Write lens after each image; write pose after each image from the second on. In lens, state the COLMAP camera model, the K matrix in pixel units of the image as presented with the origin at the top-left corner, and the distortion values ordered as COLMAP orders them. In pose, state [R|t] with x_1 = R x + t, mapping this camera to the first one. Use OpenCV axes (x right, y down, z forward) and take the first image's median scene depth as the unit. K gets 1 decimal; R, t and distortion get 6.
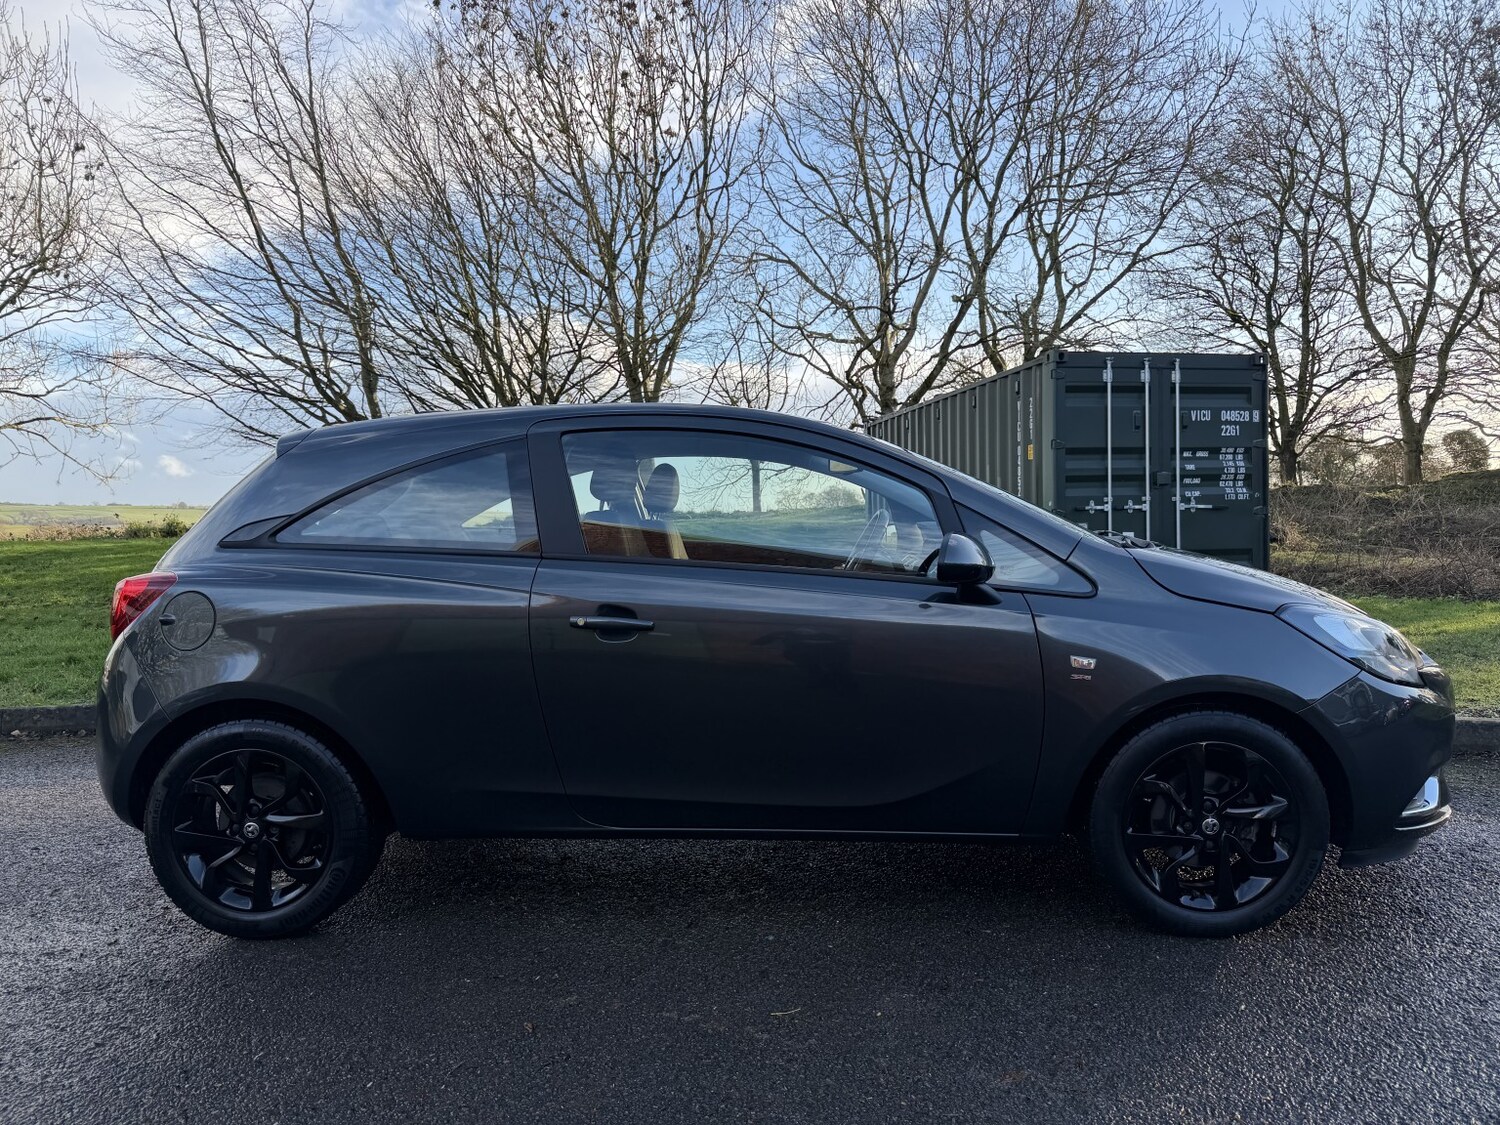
lens RADIAL K [[1112.2, 0, 750.0], [0, 1112.2, 562.5], [0, 0, 1]] dist [0.005128, 0.000799]
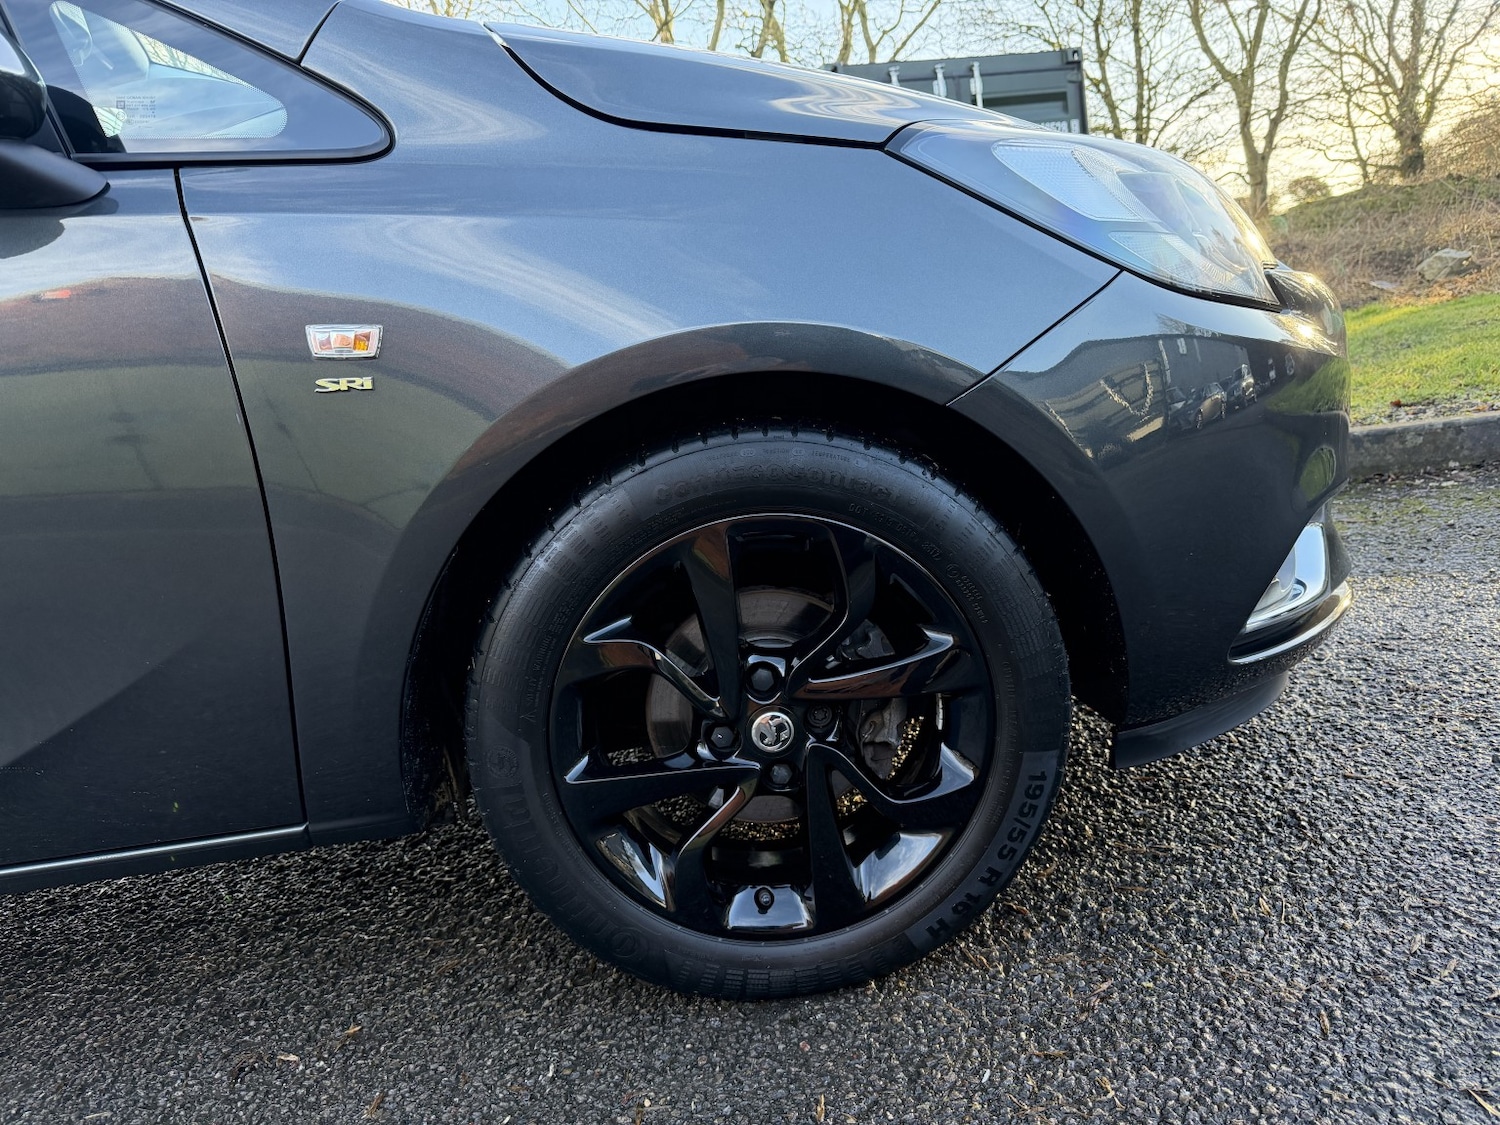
lens RADIAL K [[1061.9, 0, 785.7], [0, 1061.9, 565.6], [0, 0, 1]] dist [0.000382, 0.000578]
pose [[0.984760, -0.147355, 0.092384, 0.360165], [0.132053, 0.979175, 0.154201, 0.115150], [-0.113182, -0.139651, 0.983711, 0.595857]]
